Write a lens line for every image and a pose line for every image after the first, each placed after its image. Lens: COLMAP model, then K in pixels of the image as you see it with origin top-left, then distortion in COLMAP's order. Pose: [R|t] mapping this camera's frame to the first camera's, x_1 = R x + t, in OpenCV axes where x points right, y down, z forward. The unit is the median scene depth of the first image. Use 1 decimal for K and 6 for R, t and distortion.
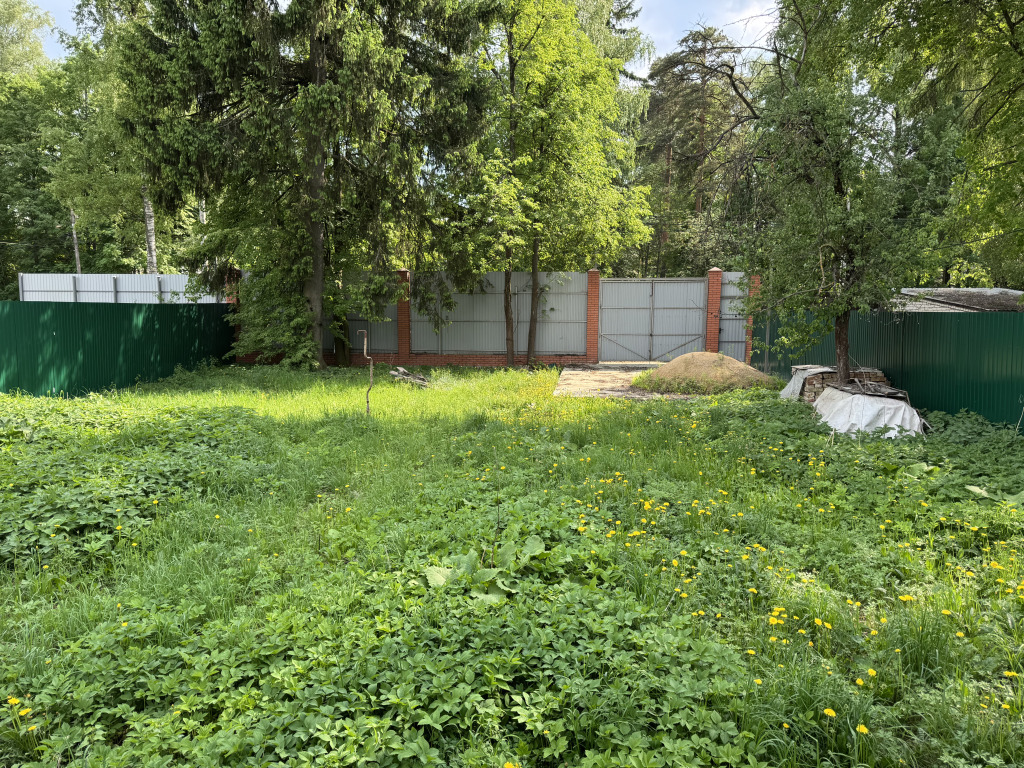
lens RADIAL K [[722.5, 0, 511.6], [0, 722.5, 392.6], [0, 0, 1]] dist [0.080816, -0.094612]
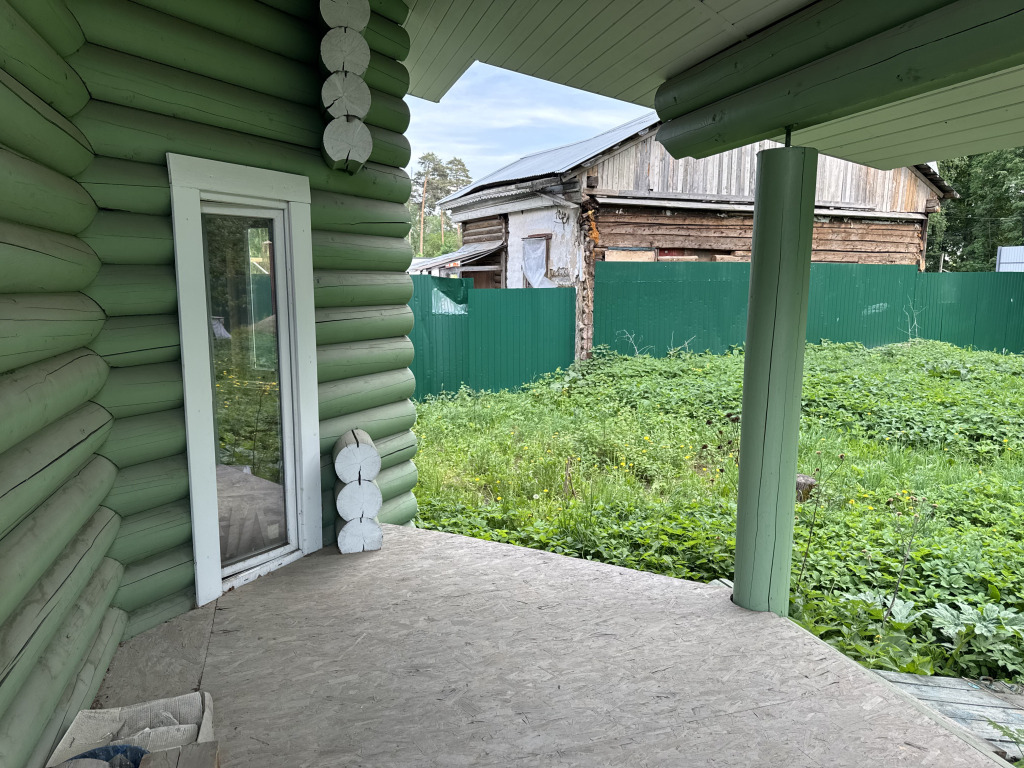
lens RADIAL K [[722.5, 0, 510.9], [0, 722.5, 386.6], [0, 0, 1]] dist [0.080816, -0.094612]
pose [[0.384022, 0.131730, -0.913879, 0.357610], [-0.105108, 0.989573, 0.098473, 0.055705], [0.917322, 0.058240, 0.393864, -0.385284]]
